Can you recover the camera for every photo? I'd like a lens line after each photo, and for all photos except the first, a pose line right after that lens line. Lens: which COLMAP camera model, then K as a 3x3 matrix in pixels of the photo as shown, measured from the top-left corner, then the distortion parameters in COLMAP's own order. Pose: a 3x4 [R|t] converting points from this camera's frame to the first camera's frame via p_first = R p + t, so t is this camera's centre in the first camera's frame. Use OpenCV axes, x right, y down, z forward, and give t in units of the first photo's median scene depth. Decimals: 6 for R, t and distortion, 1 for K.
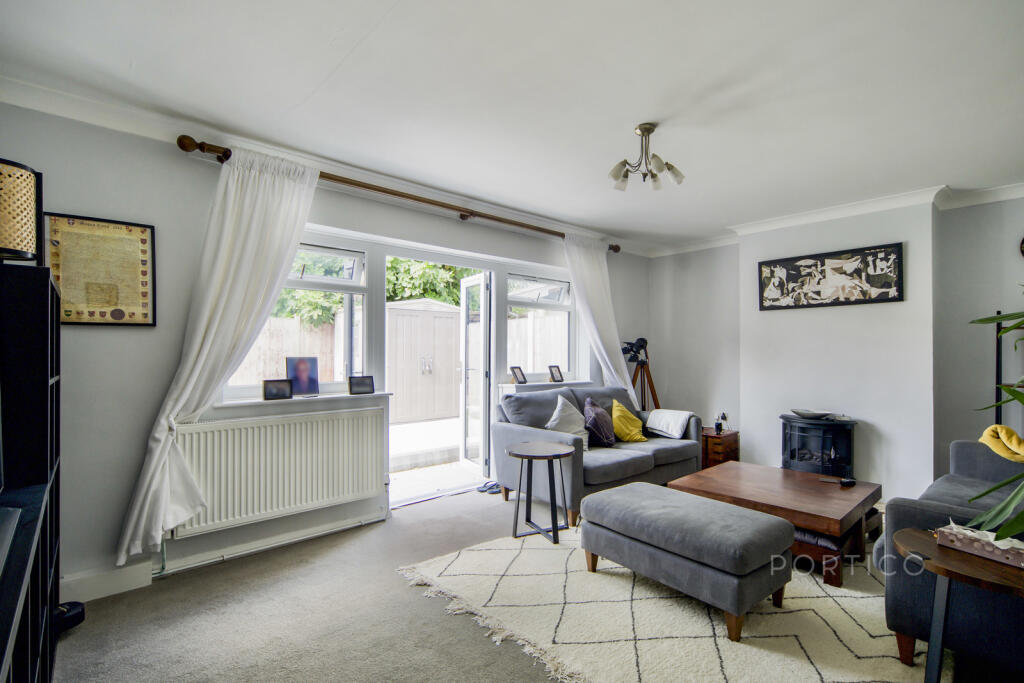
lens RADIAL K [[496.1, 0, 512.2], [0, 496.1, 362.5], [0, 0, 1]] dist [-0.000520, -0.000327]
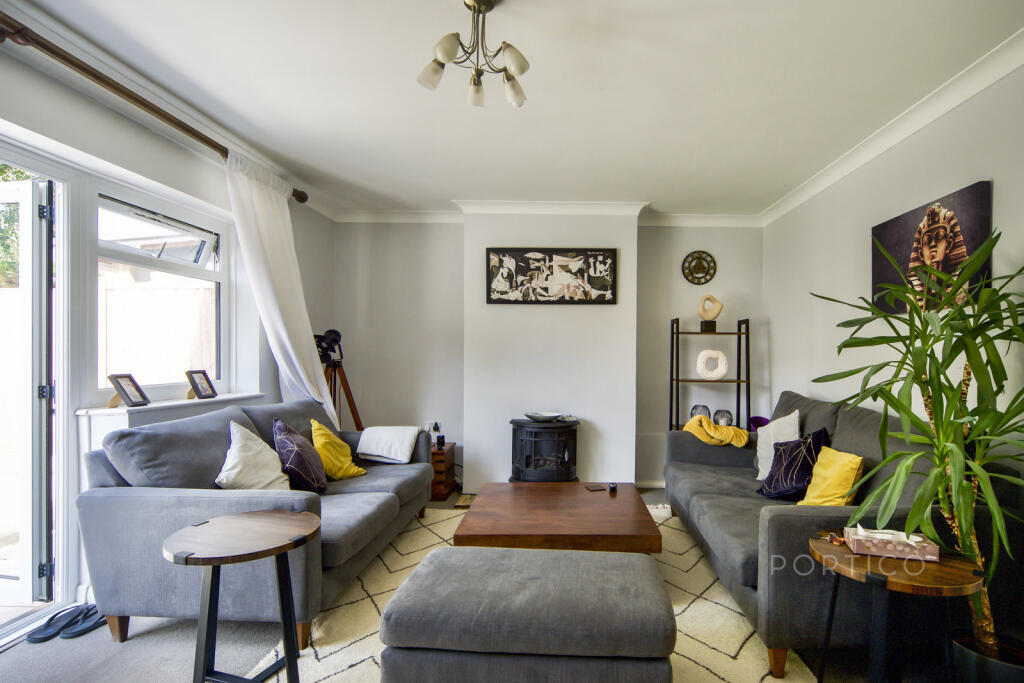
lens RADIAL K [[496.1, 0, 512.2], [0, 496.1, 362.5], [0, 0, 1]] dist [-0.000520, -0.000327]
pose [[0.656317, -0.010763, 0.754409, -0.140184], [0.005181, 0.999939, 0.009759, -0.008659], [-0.754468, -0.002496, 0.656332, 0.402490]]
